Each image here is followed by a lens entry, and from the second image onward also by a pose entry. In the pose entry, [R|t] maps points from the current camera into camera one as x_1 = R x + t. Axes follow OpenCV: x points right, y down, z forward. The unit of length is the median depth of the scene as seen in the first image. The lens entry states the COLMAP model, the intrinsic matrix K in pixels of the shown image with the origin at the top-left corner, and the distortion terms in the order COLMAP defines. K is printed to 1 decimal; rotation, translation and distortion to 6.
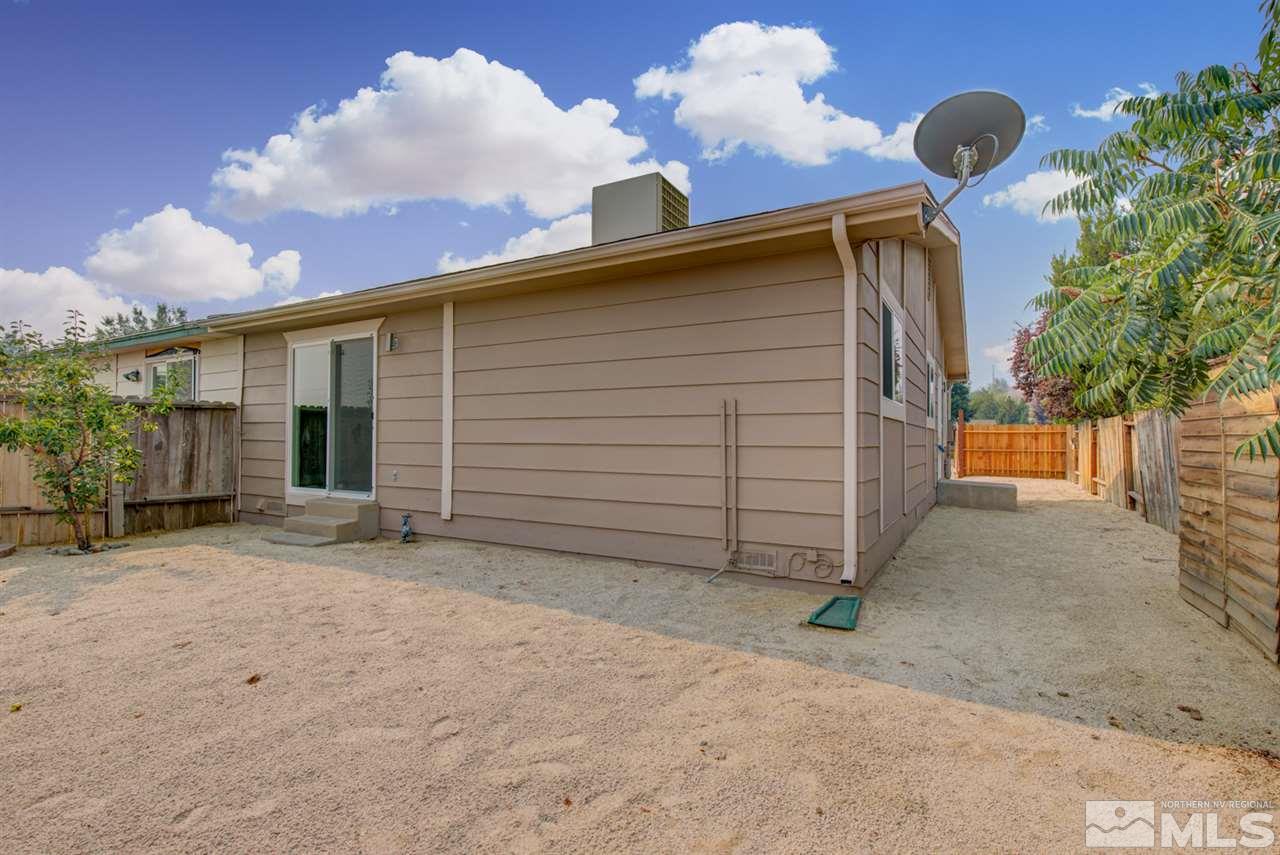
lens RADIAL K [[590.3, 0, 651.0], [0, 590.3, 424.5], [0, 0, 1]] dist [-0.004159, 0.005185]
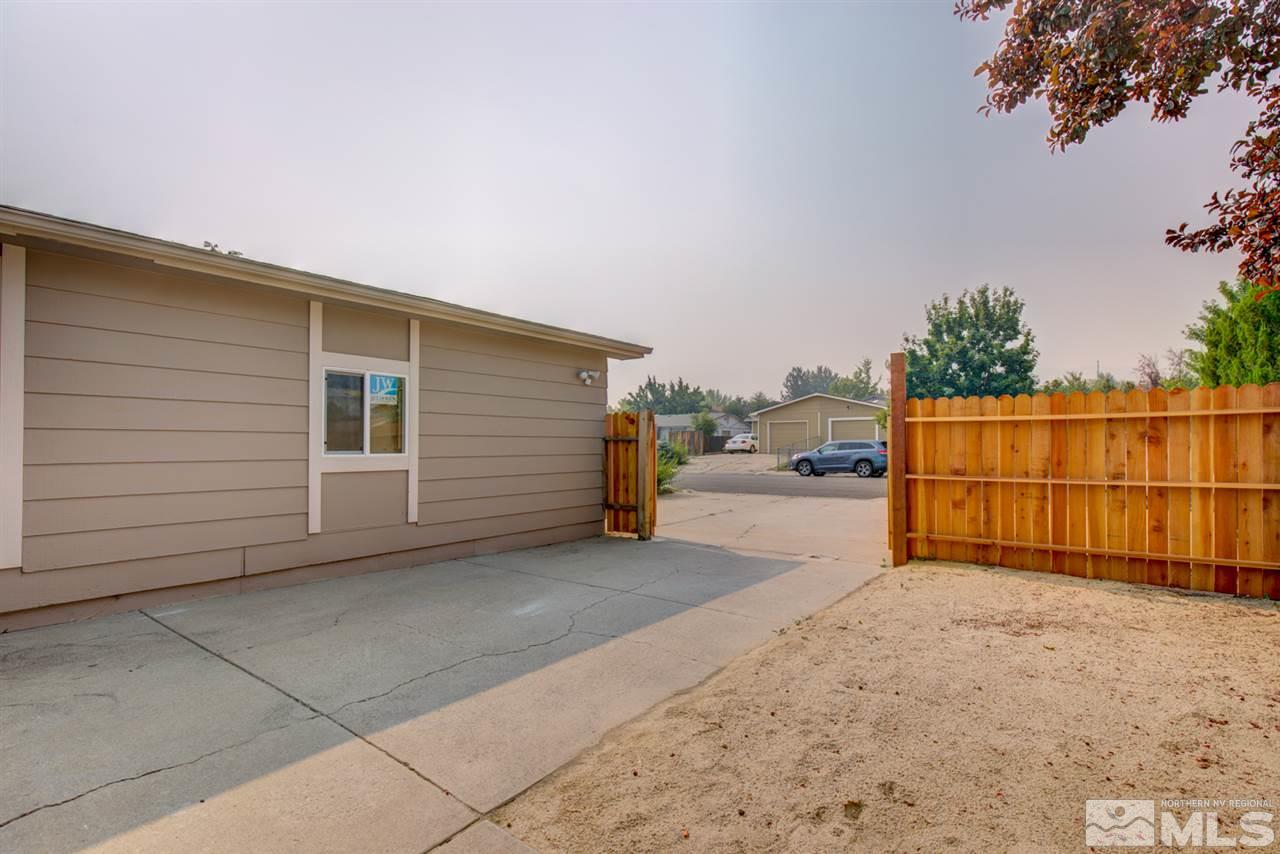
lens RADIAL K [[596.0, 0, 648.0], [0, 596.0, 430.5], [0, 0, 1]] dist [-0.004510, 0.004821]
pose [[0.991506, -0.010188, -0.129661, 0.434572], [0.009391, 0.999933, -0.006758, 0.018194], [0.129721, 0.005483, 0.991535, 0.663435]]
